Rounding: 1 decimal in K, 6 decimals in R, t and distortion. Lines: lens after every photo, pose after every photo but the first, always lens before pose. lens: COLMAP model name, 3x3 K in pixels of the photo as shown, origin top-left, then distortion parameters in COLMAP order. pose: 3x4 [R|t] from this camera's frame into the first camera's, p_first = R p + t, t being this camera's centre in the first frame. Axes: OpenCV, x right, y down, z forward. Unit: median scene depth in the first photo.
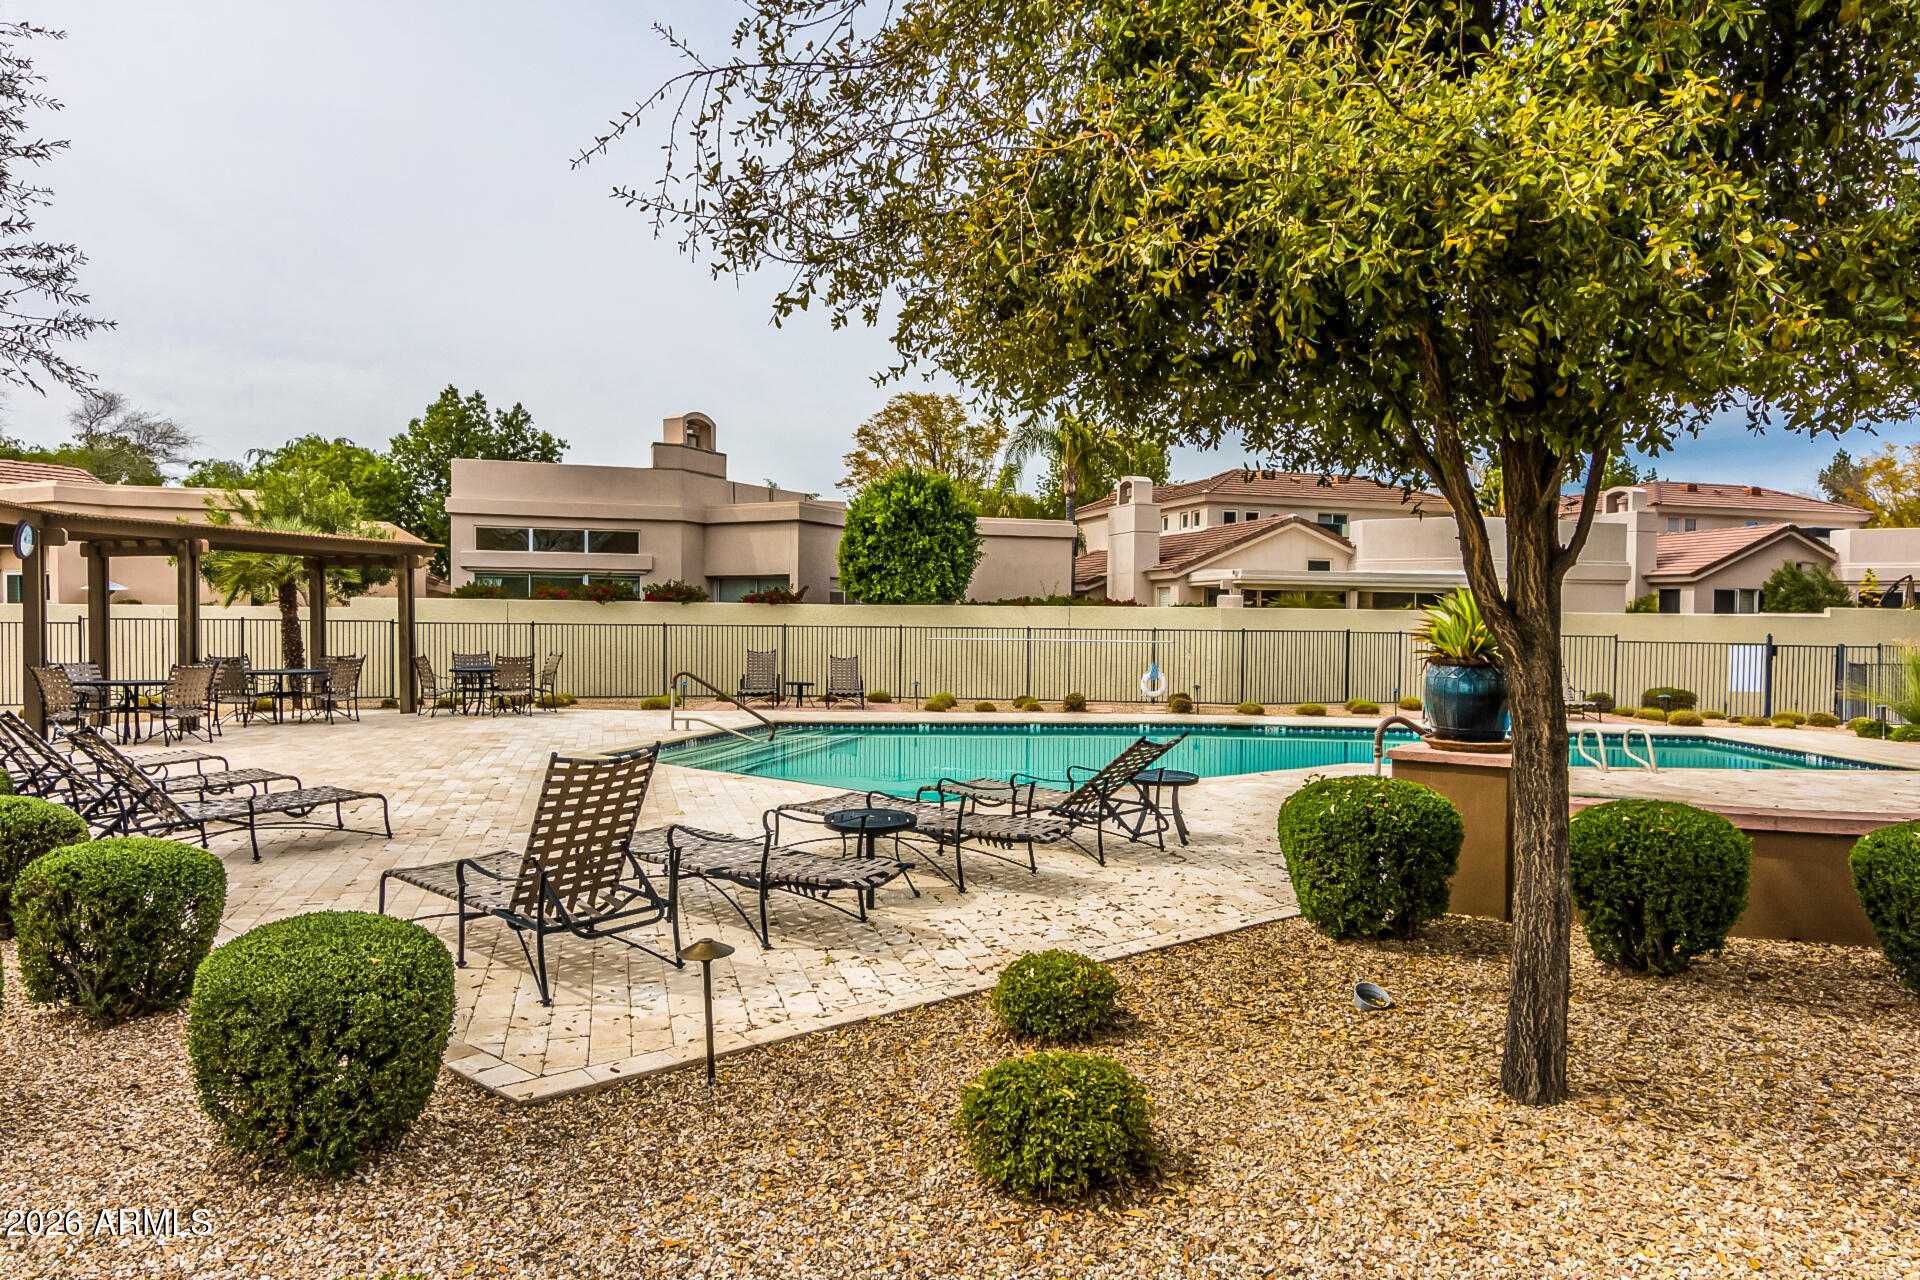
lens RADIAL K [[1291.2, 0, 964.9], [0, 1291.2, 731.4], [0, 0, 1]] dist [0.025295, 0.000479]
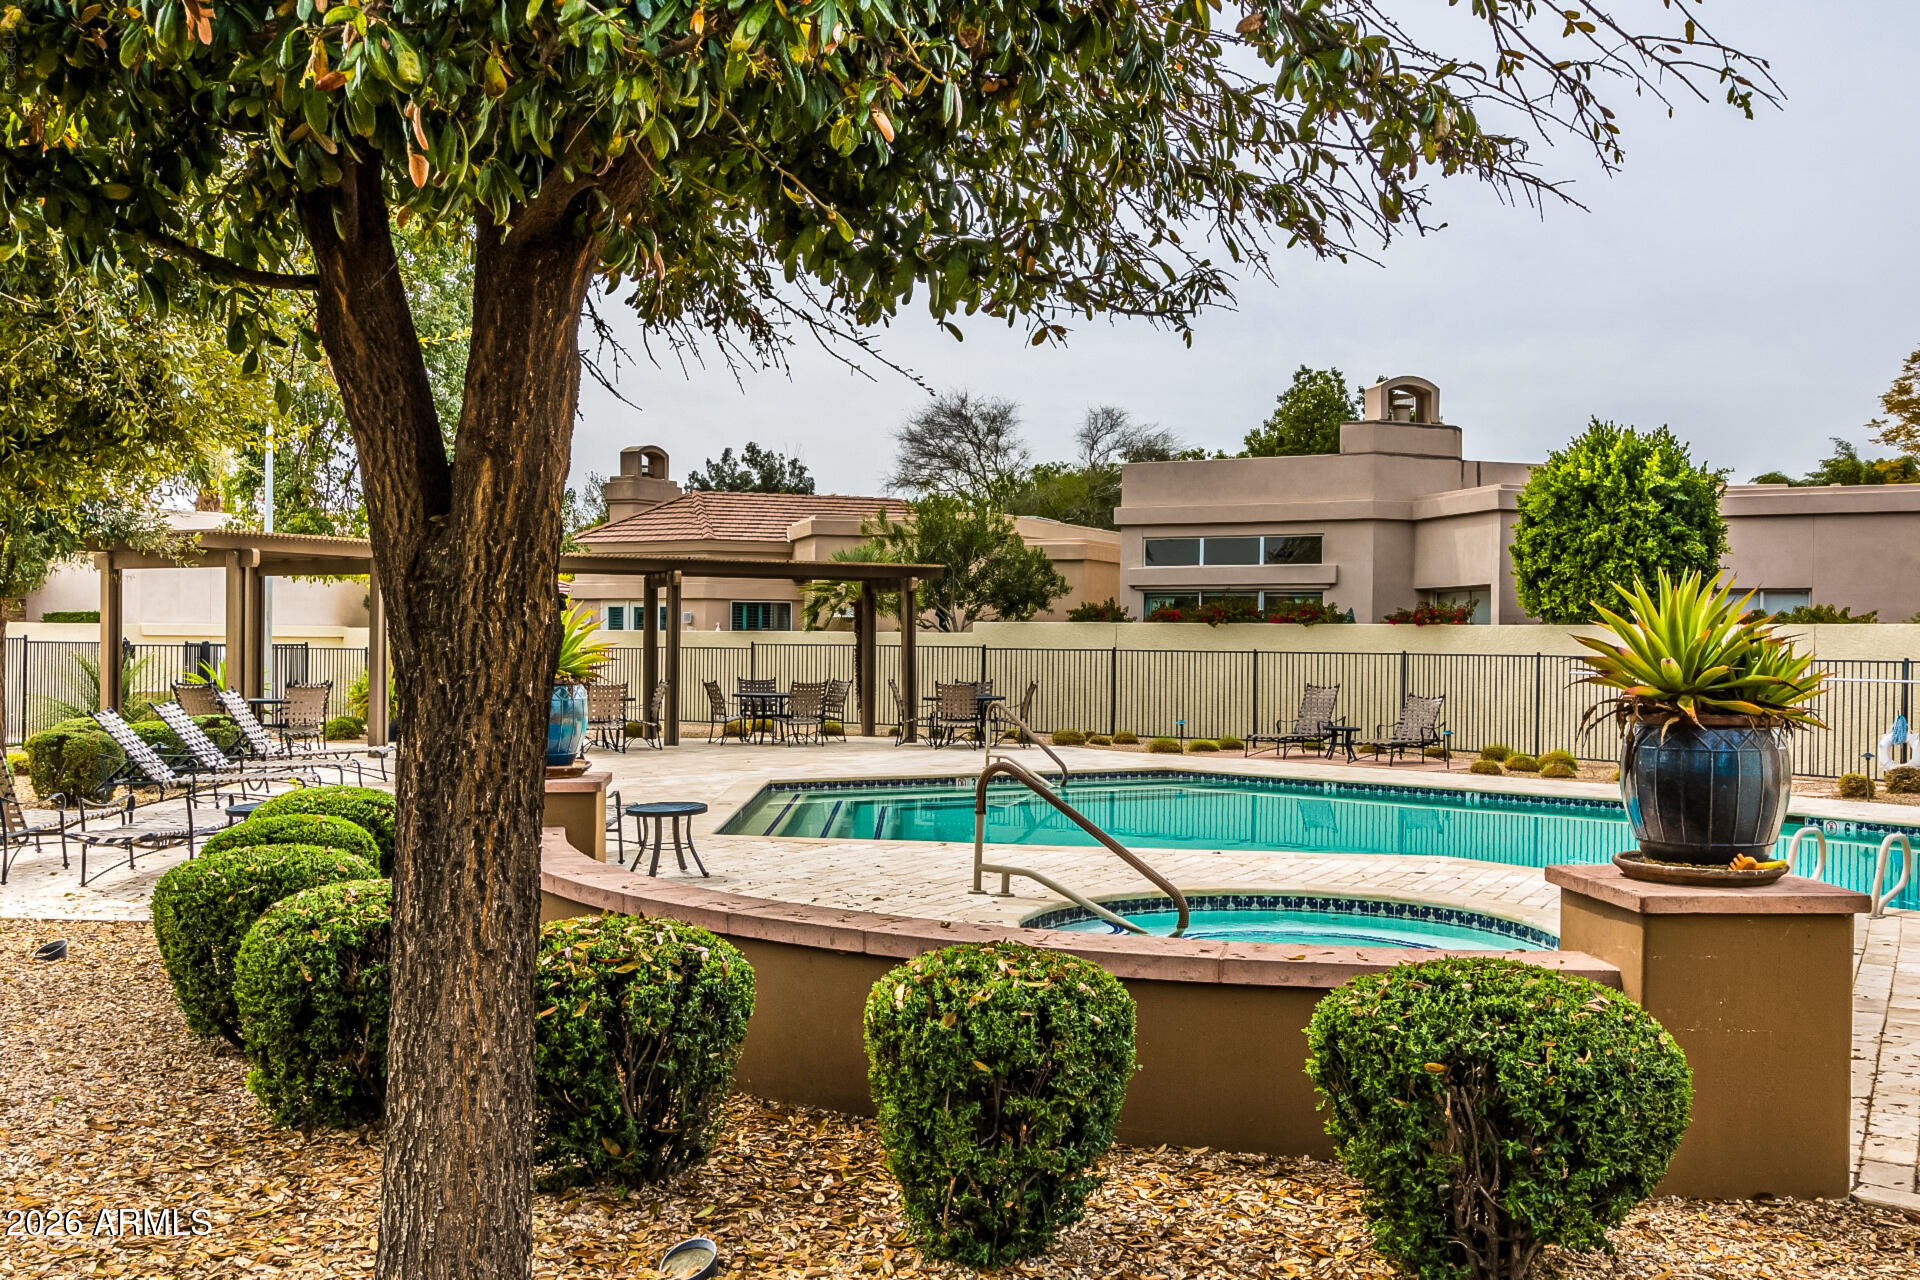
lens RADIAL K [[1792.9, 0, 960.0], [0, 1792.9, 640.0], [0, 0, 1]] dist [0.043584, -0.006268]
pose [[0.715778, -0.003242, -0.698320, 0.349265], [-0.062477, 0.995682, -0.068661, -0.002845], [0.695528, 0.092775, 0.712485, 0.078816]]
